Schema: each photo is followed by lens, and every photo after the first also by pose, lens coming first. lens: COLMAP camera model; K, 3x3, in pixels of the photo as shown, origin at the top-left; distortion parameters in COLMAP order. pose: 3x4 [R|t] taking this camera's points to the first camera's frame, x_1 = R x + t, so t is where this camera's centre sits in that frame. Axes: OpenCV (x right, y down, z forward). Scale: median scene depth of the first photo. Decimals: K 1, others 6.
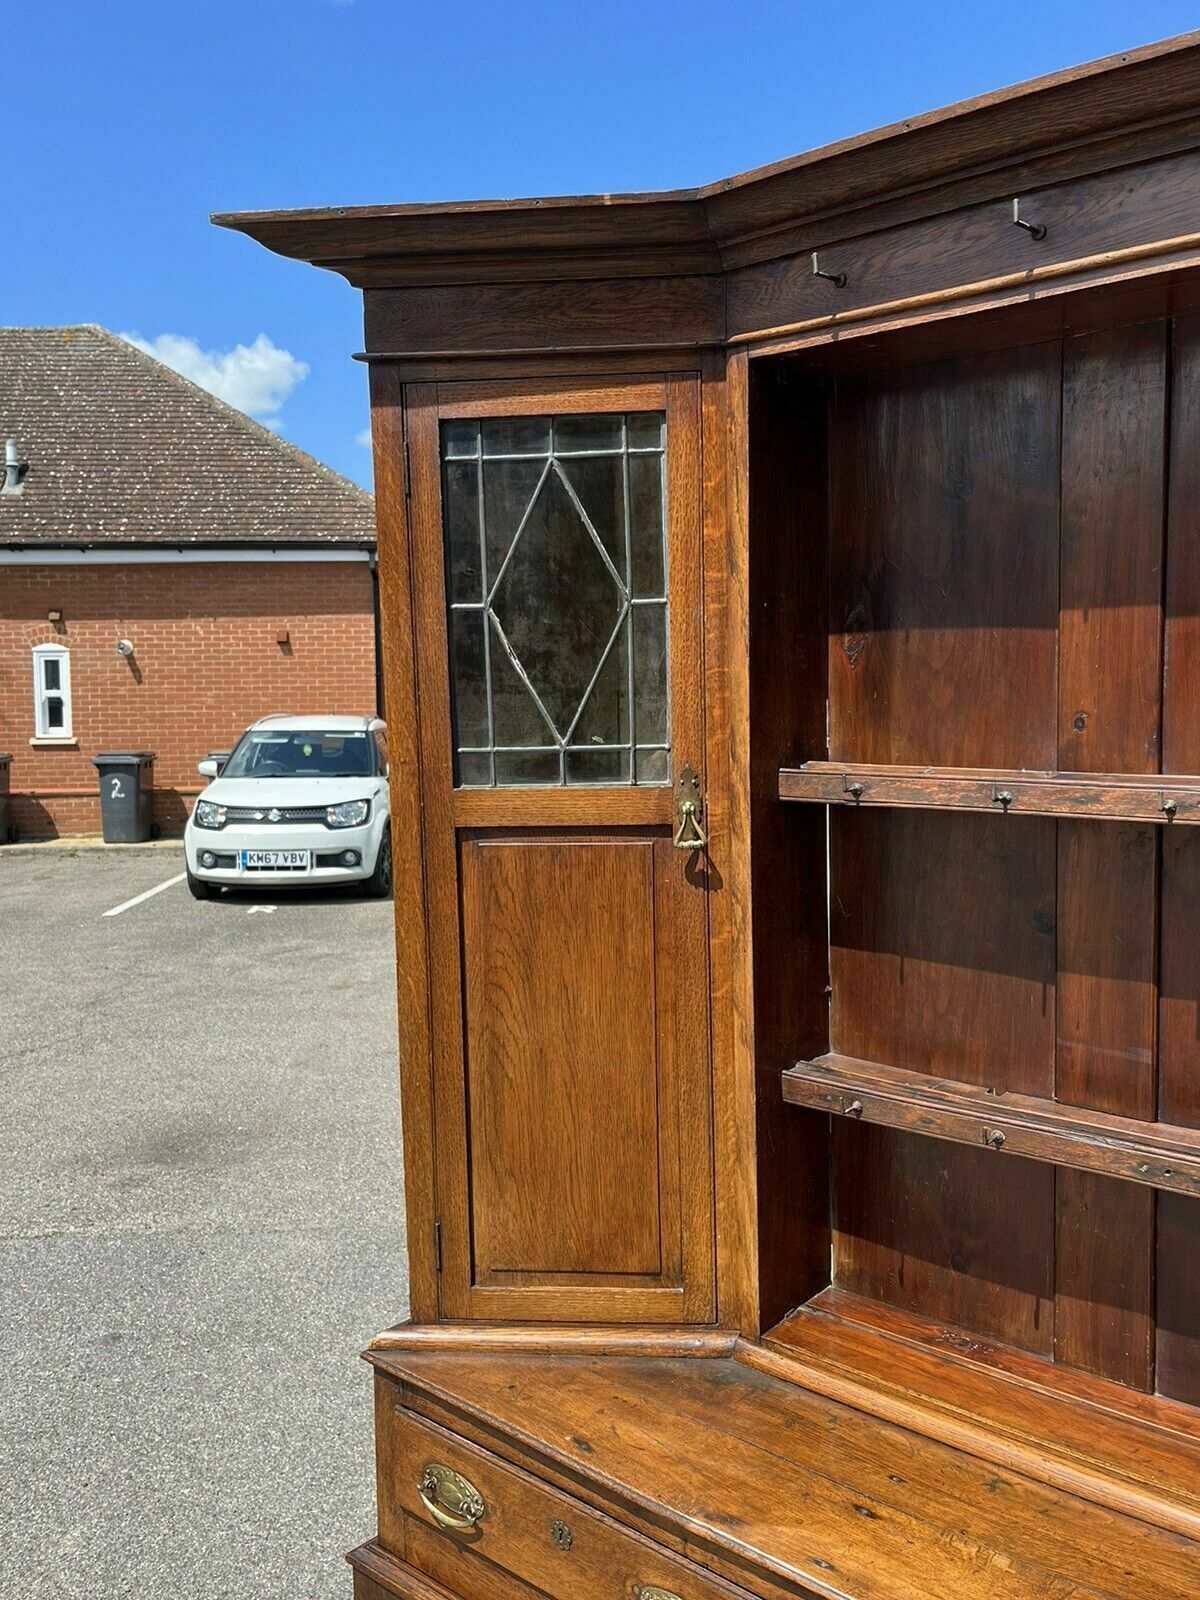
lens RADIAL K [[1322.1, 0, 601.8], [0, 1322.1, 808.0], [0, 0, 1]] dist [0.056189, -0.077233]
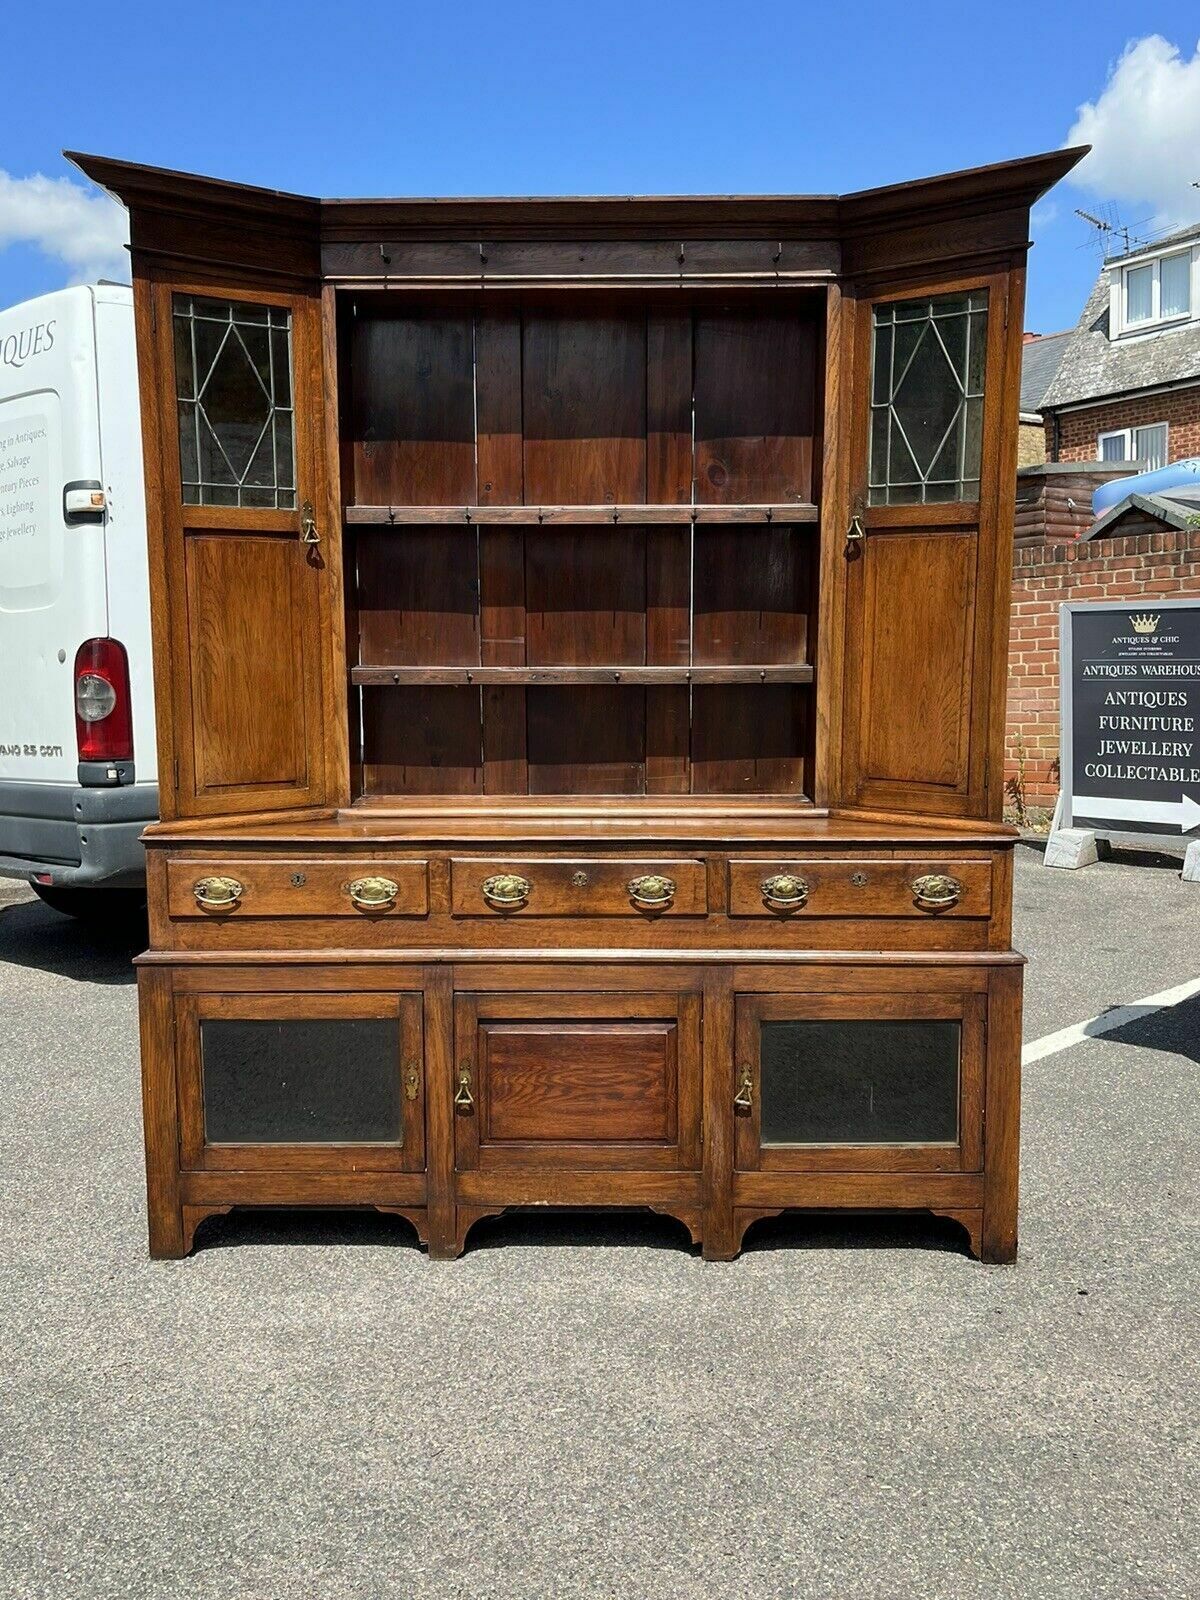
lens RADIAL K [[1322.1, 0, 598.1], [0, 1322.1, 807.0], [0, 0, 1]] dist [0.056189, -0.077233]
pose [[0.764341, -0.070700, 0.640924, -0.874199], [0.052466, 0.997494, 0.047465, 0.340384], [-0.642674, -0.002653, 0.766135, -0.735510]]
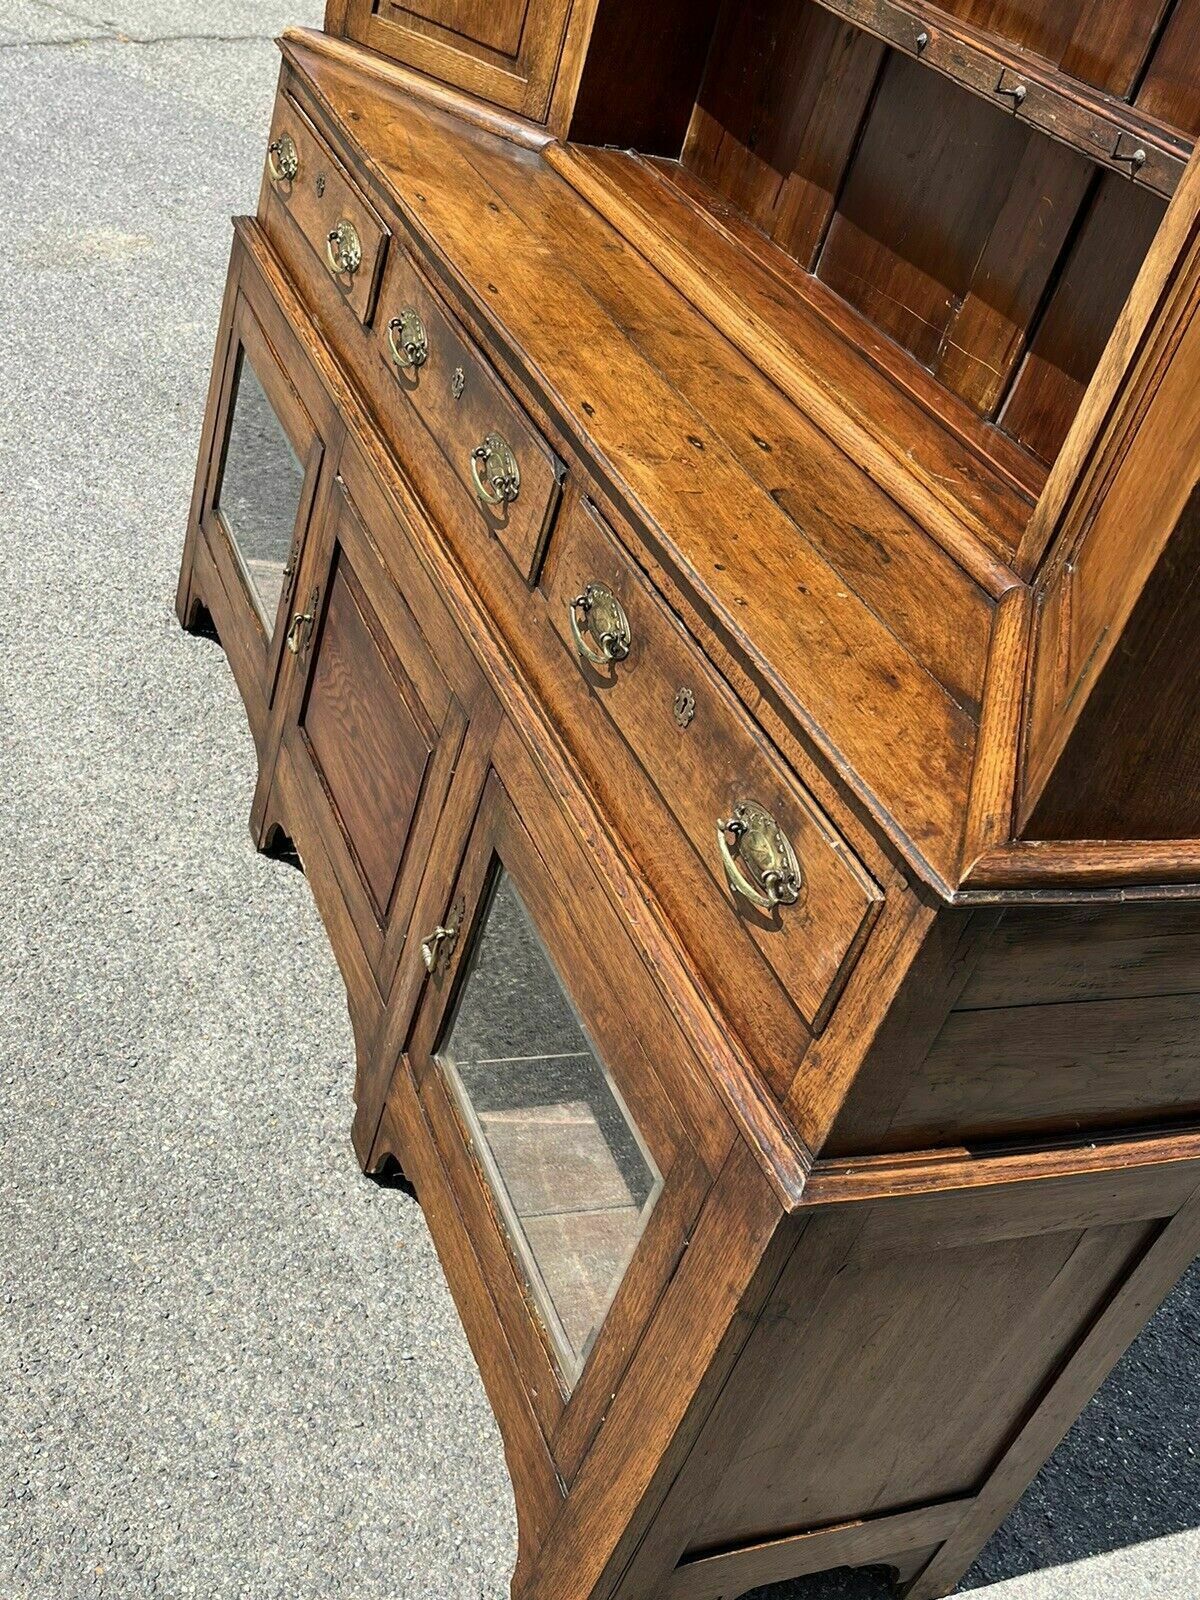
lens RADIAL K [[1637.5, 0, 599.4], [0, 1637.5, 823.4], [0, 0, 1]] dist [0.034432, 0.000000]
pose [[0.853215, 0.468651, -0.228890, 0.731503], [-0.321890, 0.818466, 0.475921, 0.213644], [0.410379, -0.332385, 0.849181, -0.314760]]
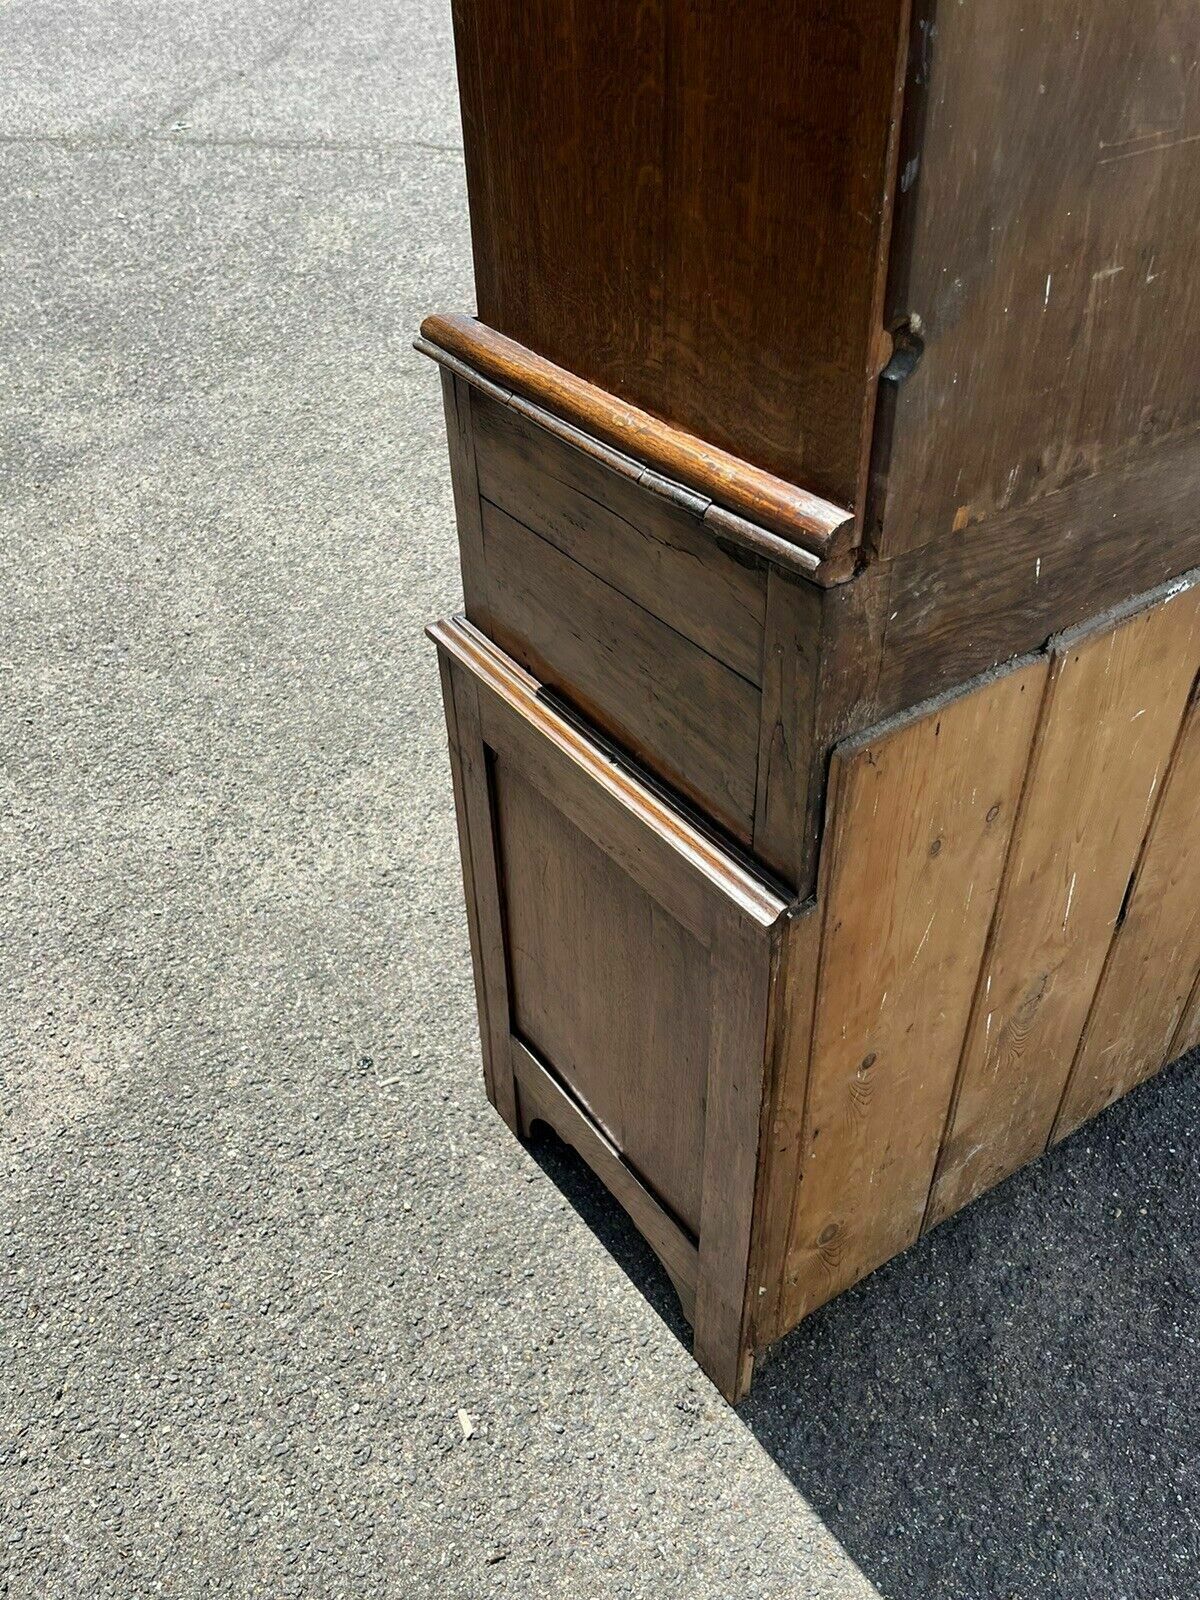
lens RADIAL K [[1322.1, 0, 601.7], [0, 1322.1, 804.6], [0, 0, 1]] dist [0.056189, -0.077233]
pose [[-0.228693, 0.638474, -0.734882, 1.322962], [-0.073982, 0.741305, 0.667078, 0.222266], [0.970683, 0.206924, -0.122296, 0.486254]]
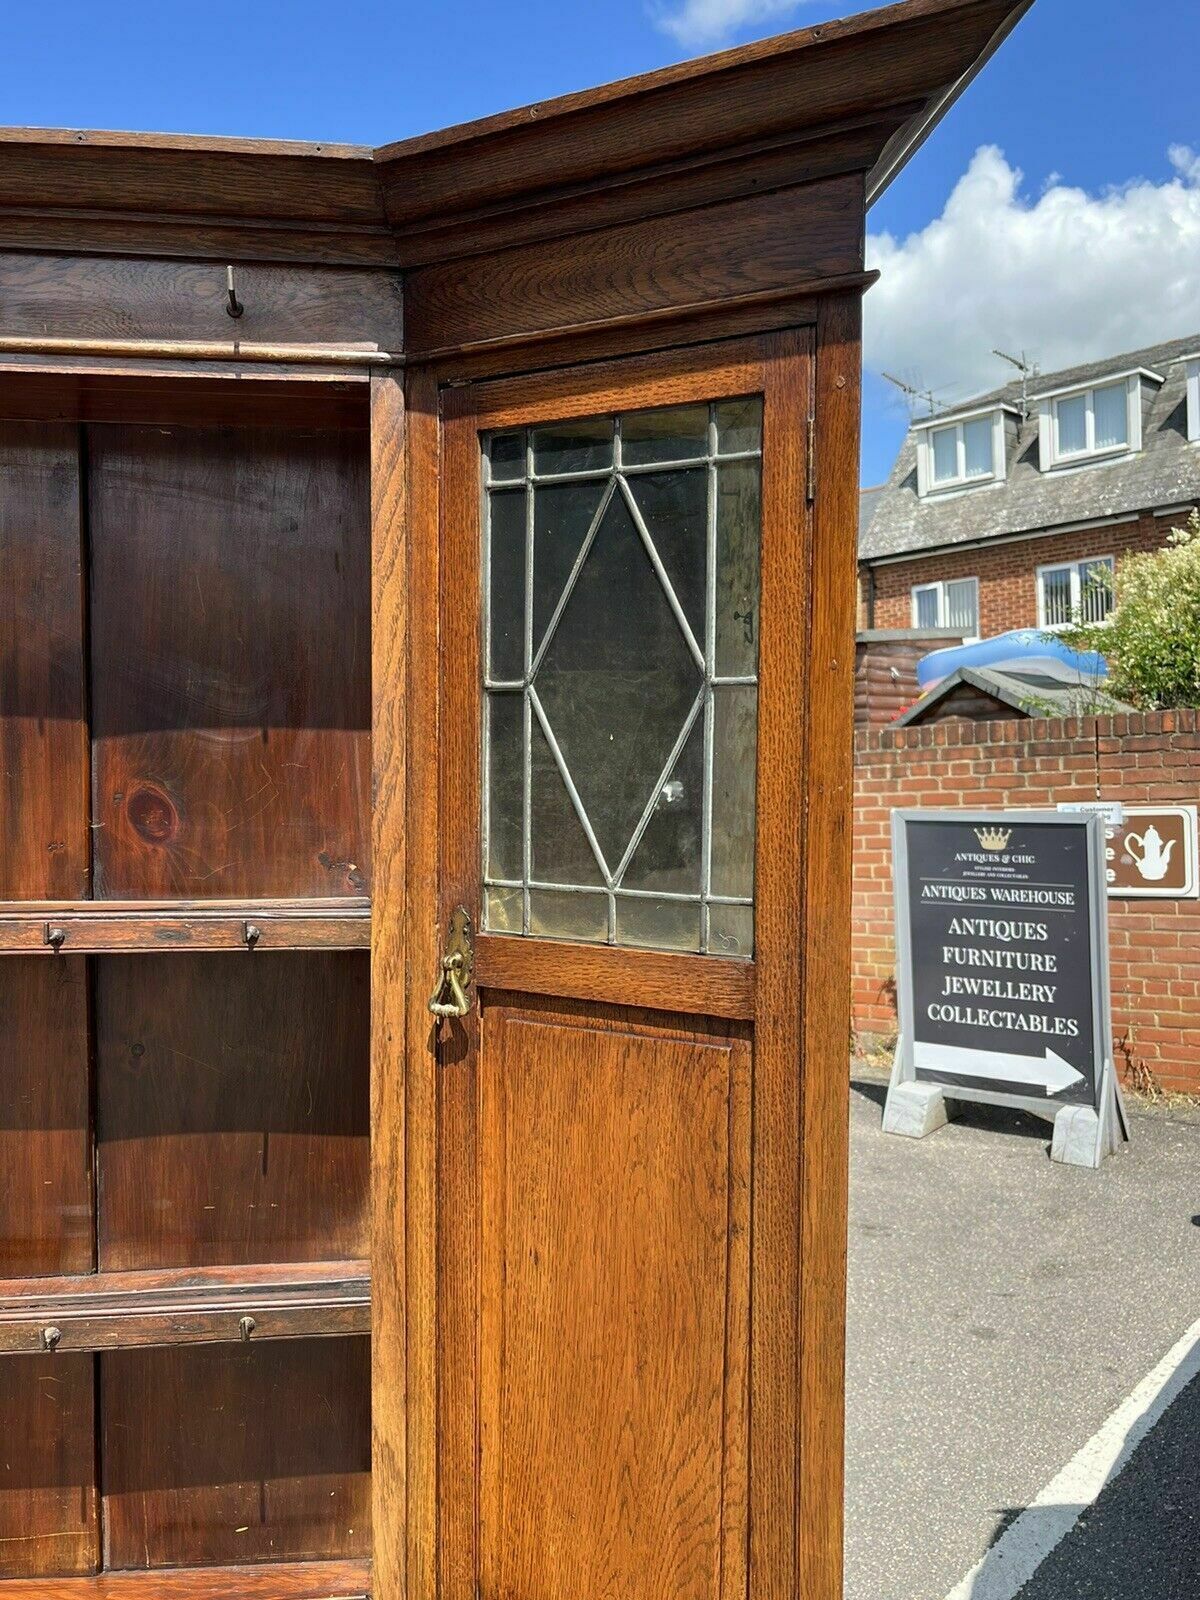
lens RADIAL K [[1322.1, 0, 586.3], [0, 1322.1, 810.4], [0, 0, 1]] dist [0.056189, -0.077233]
pose [[0.685604, -0.008133, 0.727929, 0.174557], [0.055968, 0.997567, -0.041568, -0.012872], [-0.725820, 0.069240, 0.684391, -0.077320]]
